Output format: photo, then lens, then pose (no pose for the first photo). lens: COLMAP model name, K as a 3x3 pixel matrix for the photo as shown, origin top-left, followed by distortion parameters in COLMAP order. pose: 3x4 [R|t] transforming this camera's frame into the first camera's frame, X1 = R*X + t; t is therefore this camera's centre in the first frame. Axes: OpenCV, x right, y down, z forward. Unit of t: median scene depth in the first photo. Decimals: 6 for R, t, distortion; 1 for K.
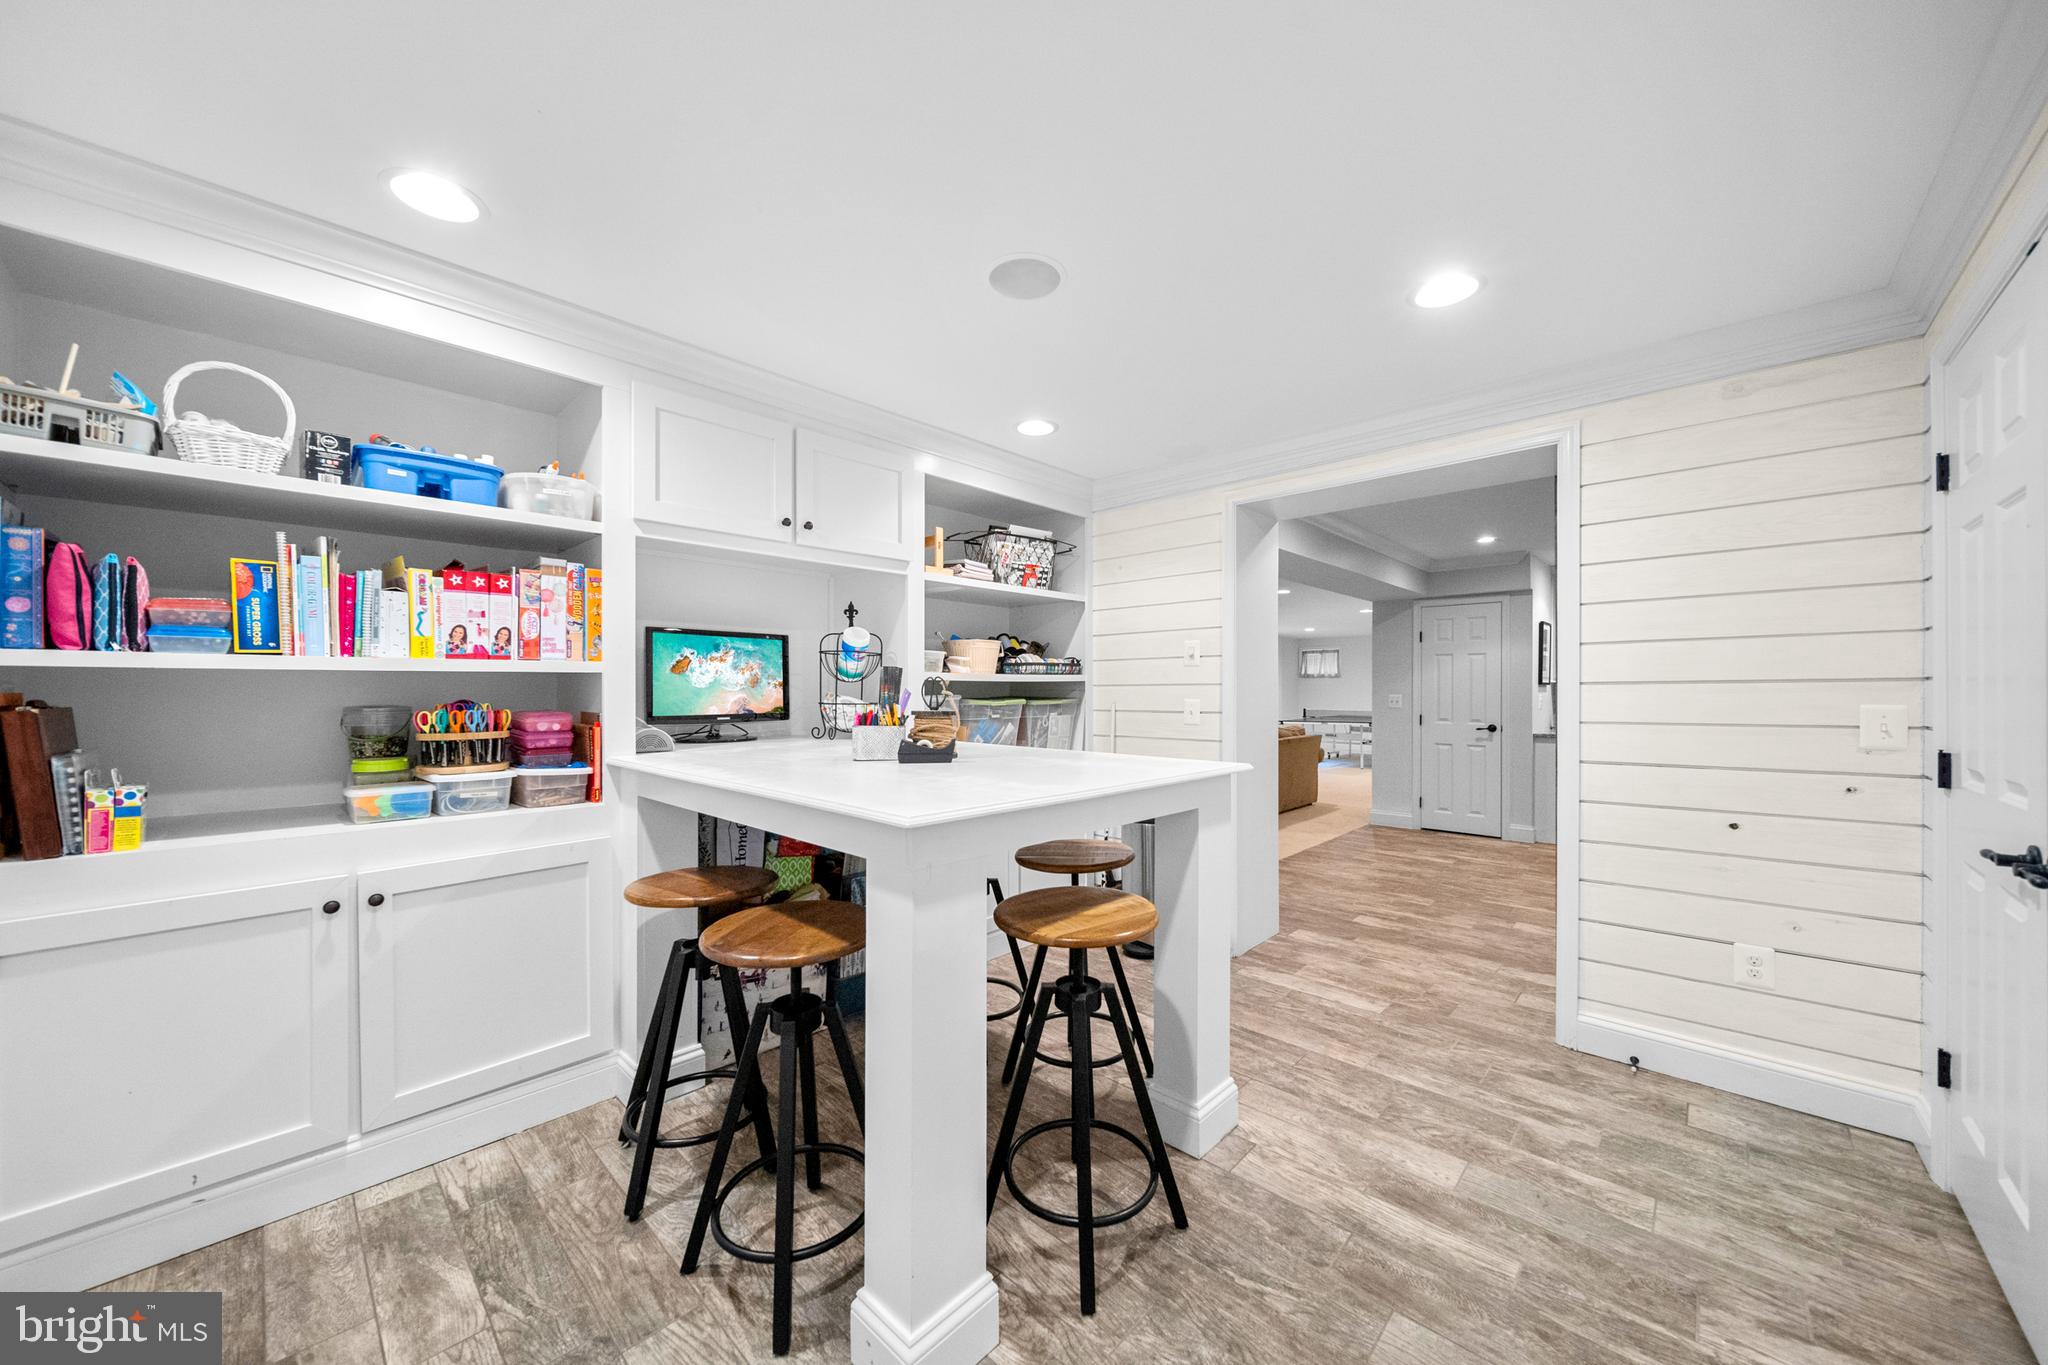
lens RADIAL K [[728.1, 0, 1027.3], [0, 728.1, 680.9], [0, 0, 1]] dist [-0.002332, -0.000379]
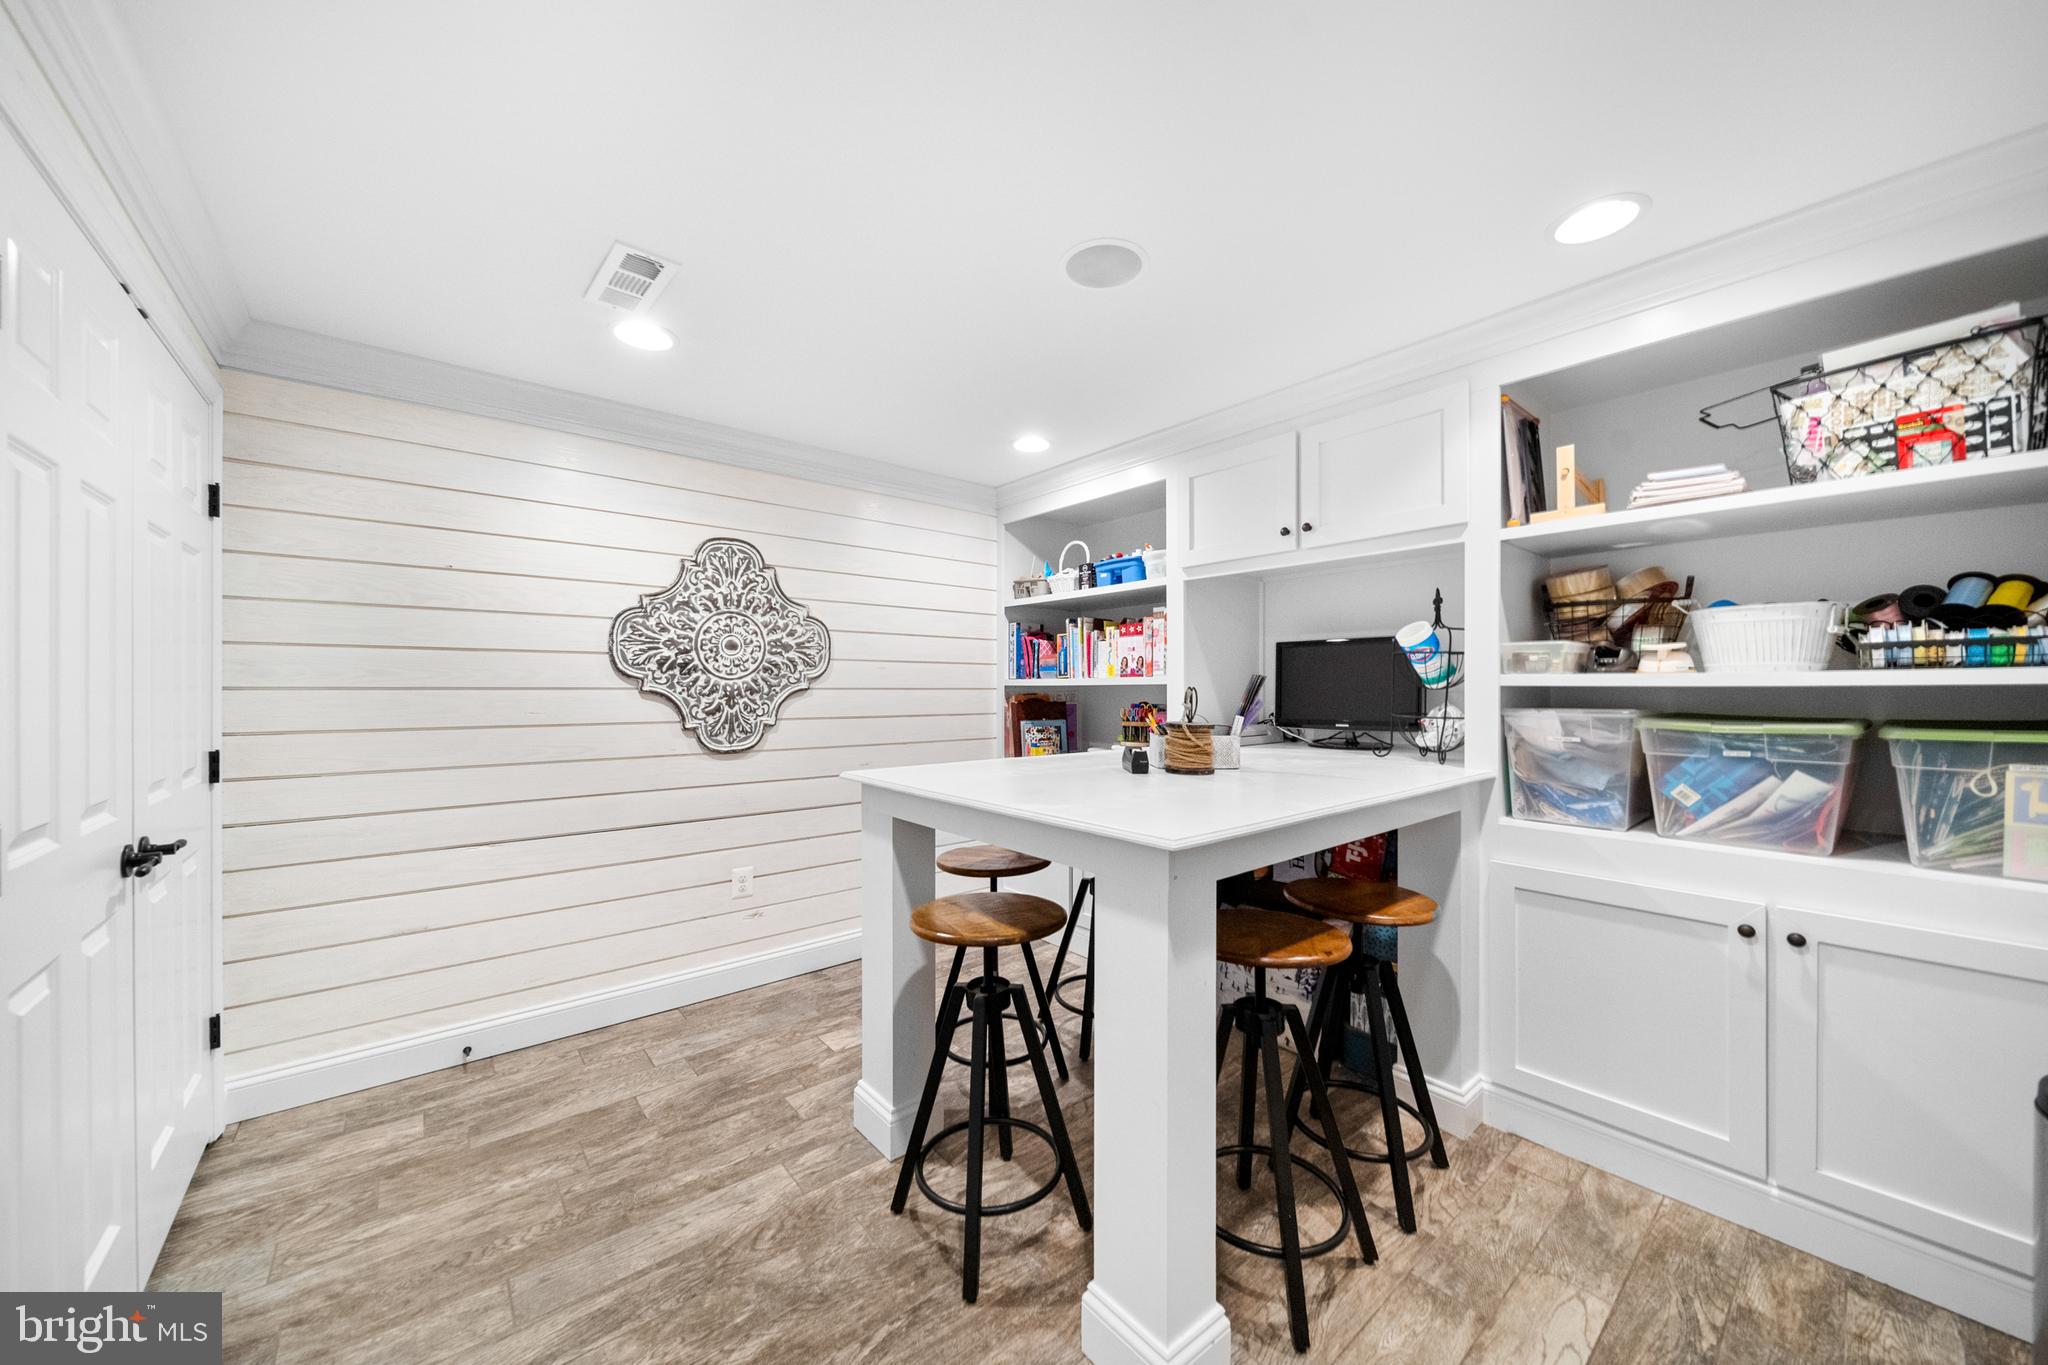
lens RADIAL K [[728.1, 0, 1027.3], [0, 728.1, 680.9], [0, 0, 1]] dist [-0.002332, -0.000379]
pose [[-0.115637, -0.007926, -0.993260, 0.862979], [0.013004, 0.999870, -0.009493, -0.007892], [0.993206, -0.014014, -0.115519, 0.922202]]
